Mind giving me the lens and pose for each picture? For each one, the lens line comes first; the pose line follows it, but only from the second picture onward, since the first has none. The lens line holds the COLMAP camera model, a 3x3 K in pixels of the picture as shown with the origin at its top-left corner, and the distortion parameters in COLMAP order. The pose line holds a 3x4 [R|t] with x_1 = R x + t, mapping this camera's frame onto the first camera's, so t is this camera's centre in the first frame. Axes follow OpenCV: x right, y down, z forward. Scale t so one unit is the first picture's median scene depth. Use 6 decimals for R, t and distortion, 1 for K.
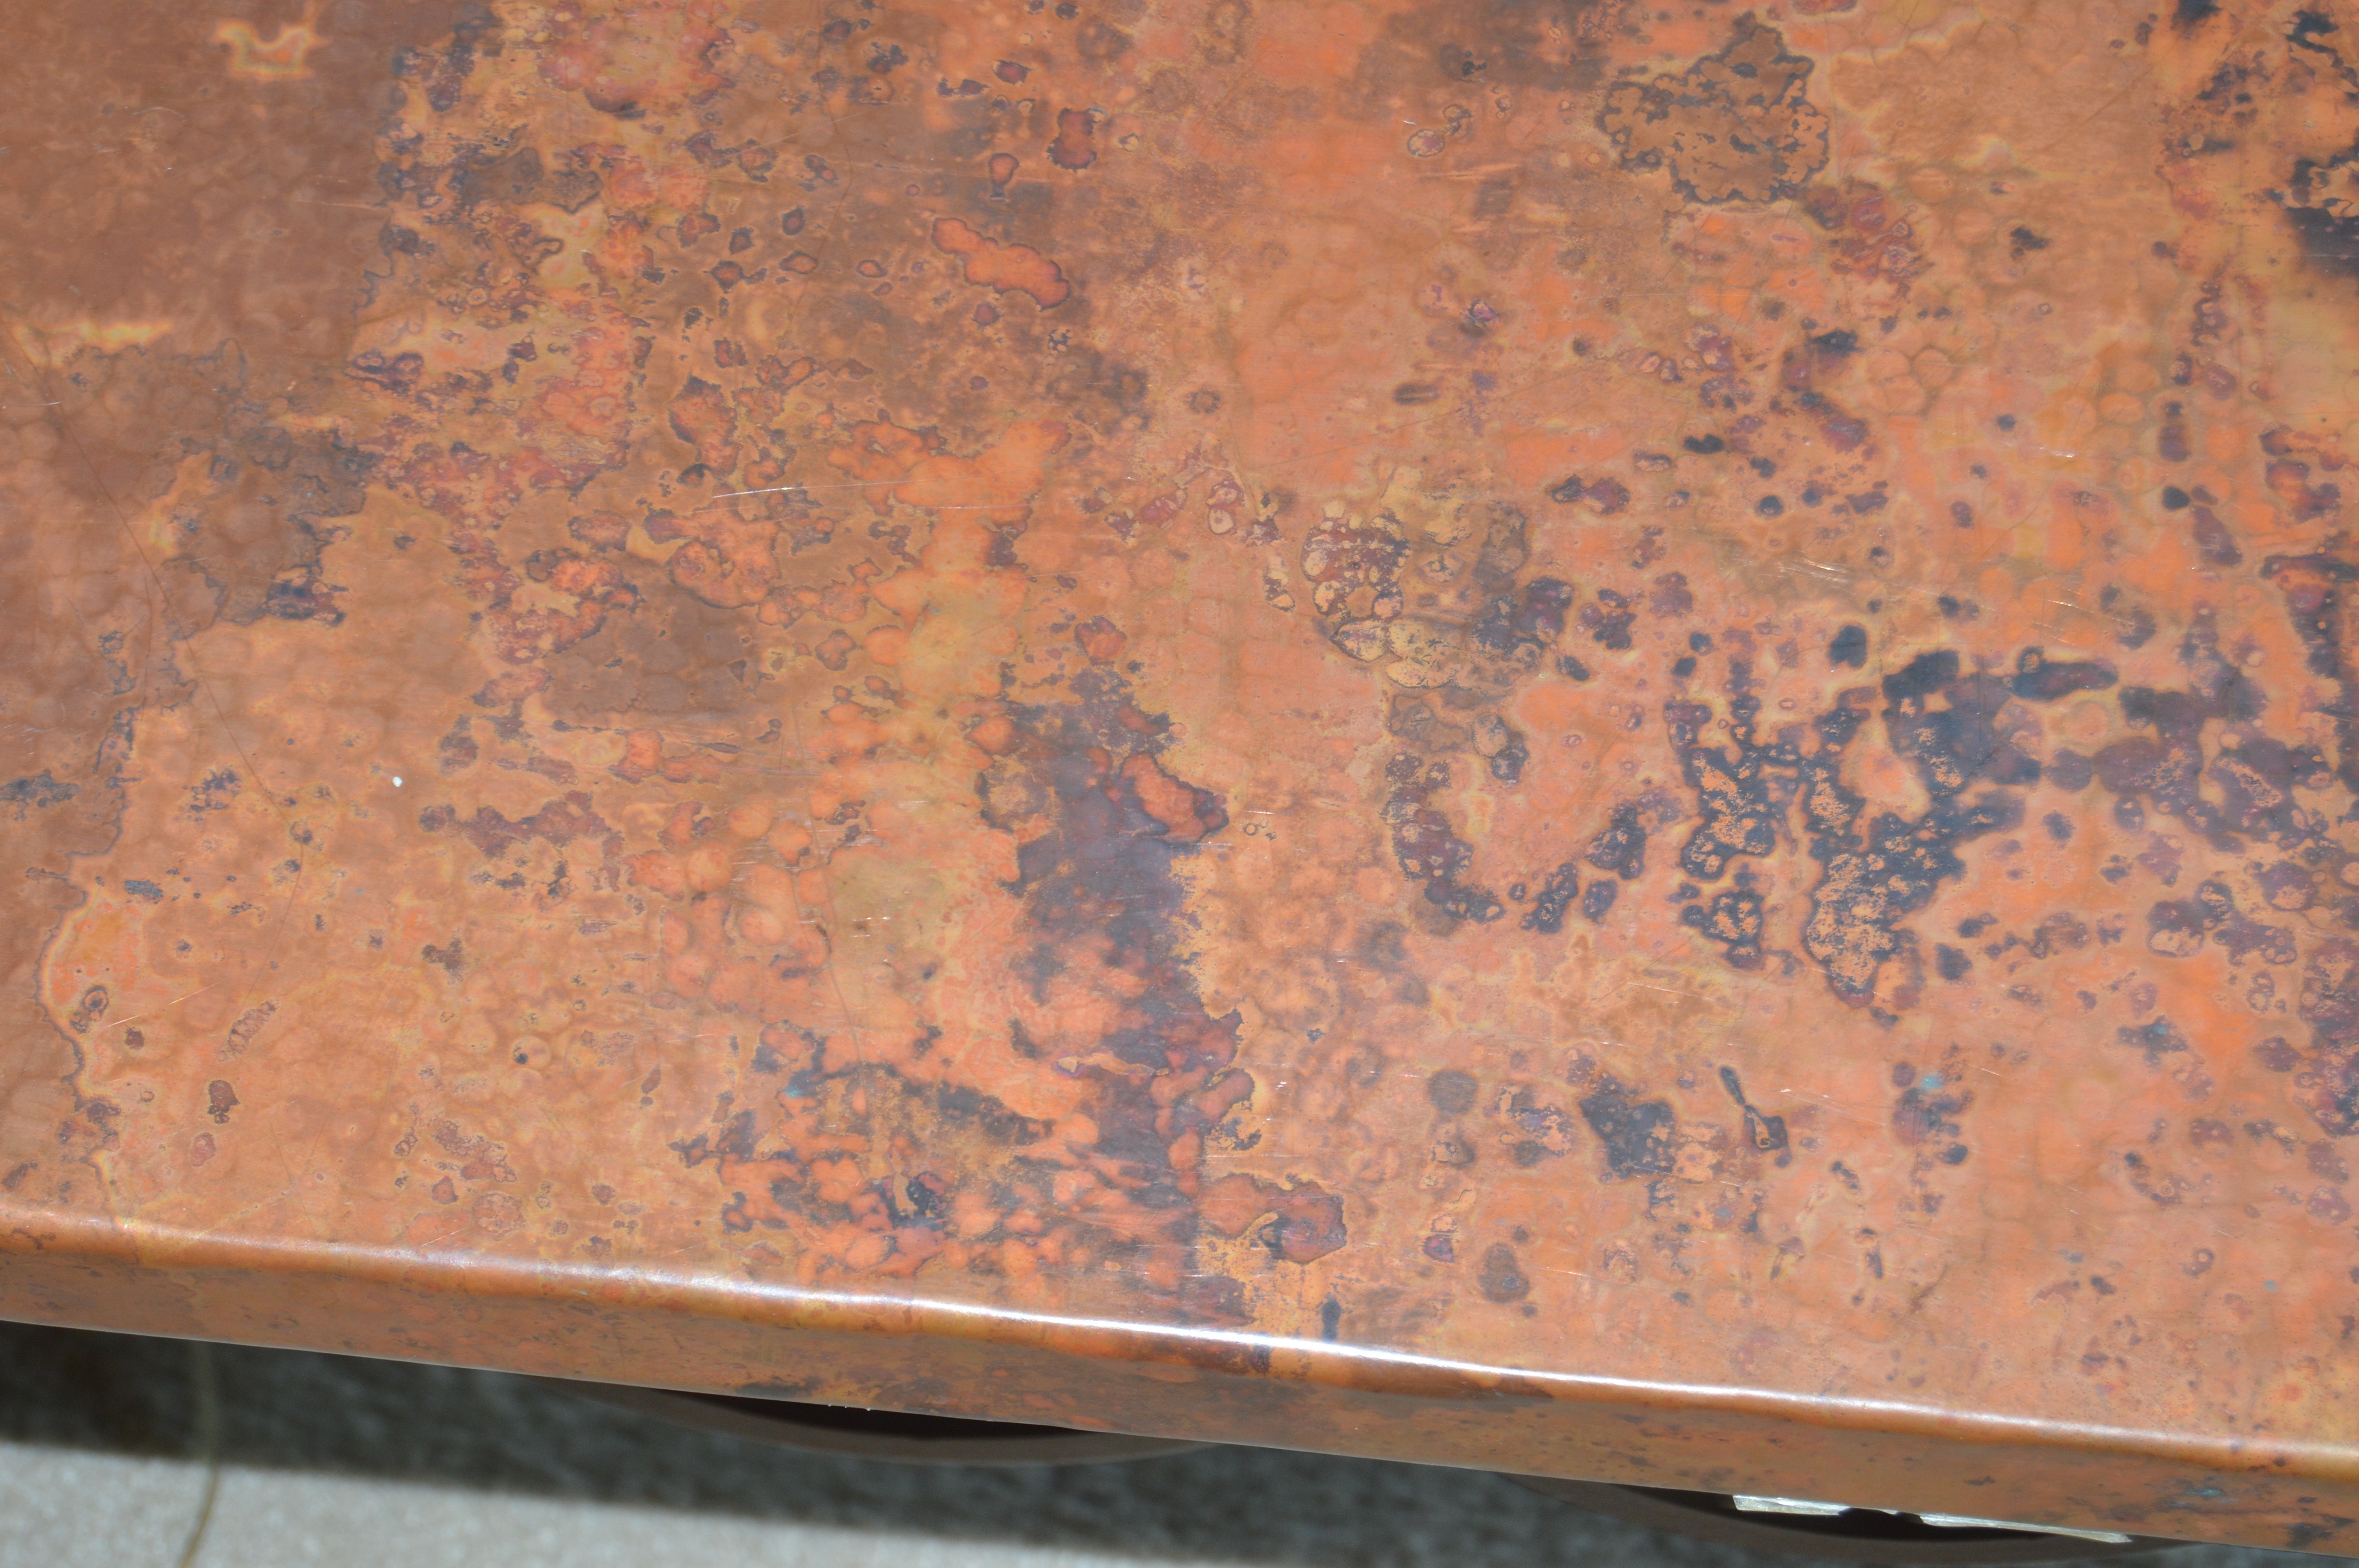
lens RADIAL K [[5553.5, 0, 1179.1], [0, 5553.5, 783.0], [0, 0, 1]] dist [-0.110800, 0.000000]
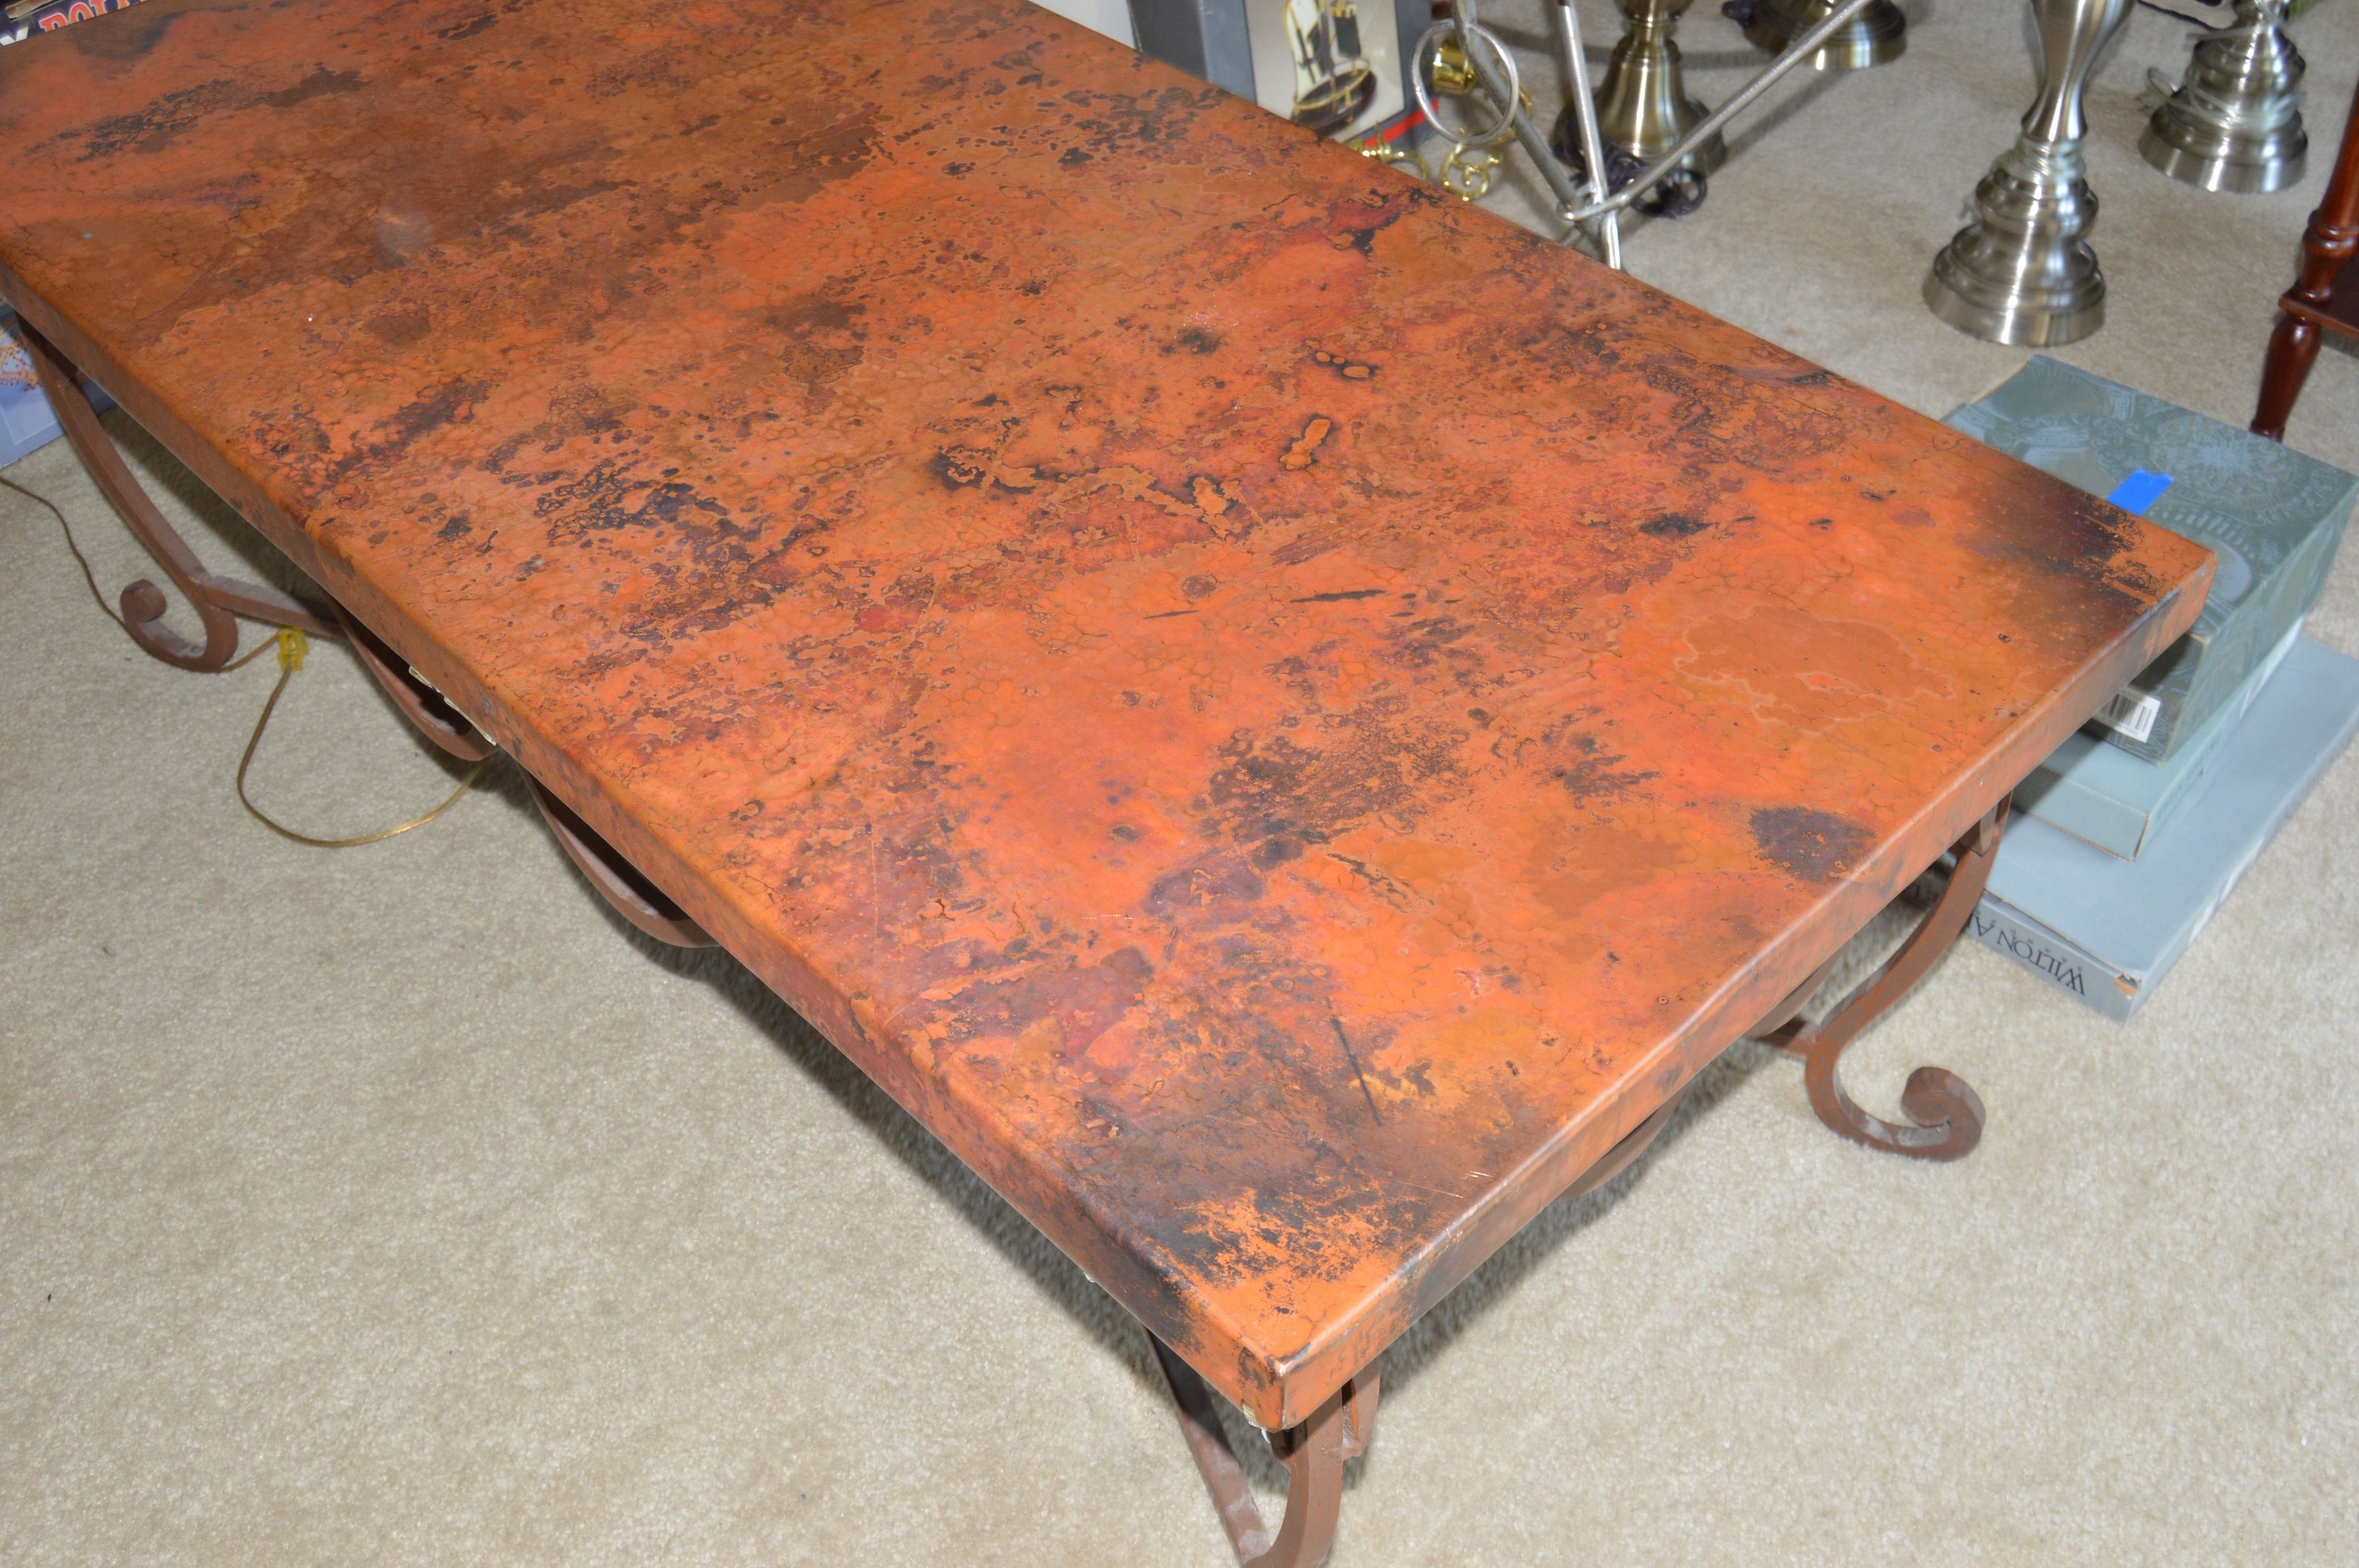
lens RADIAL K [[2293.4, 0, 1175.1], [0, 2293.4, 780.5], [0, 0, 1]] dist [-0.061944, 0.000000]
pose [[0.769819, 0.426938, -0.474450, 0.912445], [-0.559476, 0.809140, -0.179664, 0.160919], [0.307191, 0.403752, 0.861753, 0.180973]]
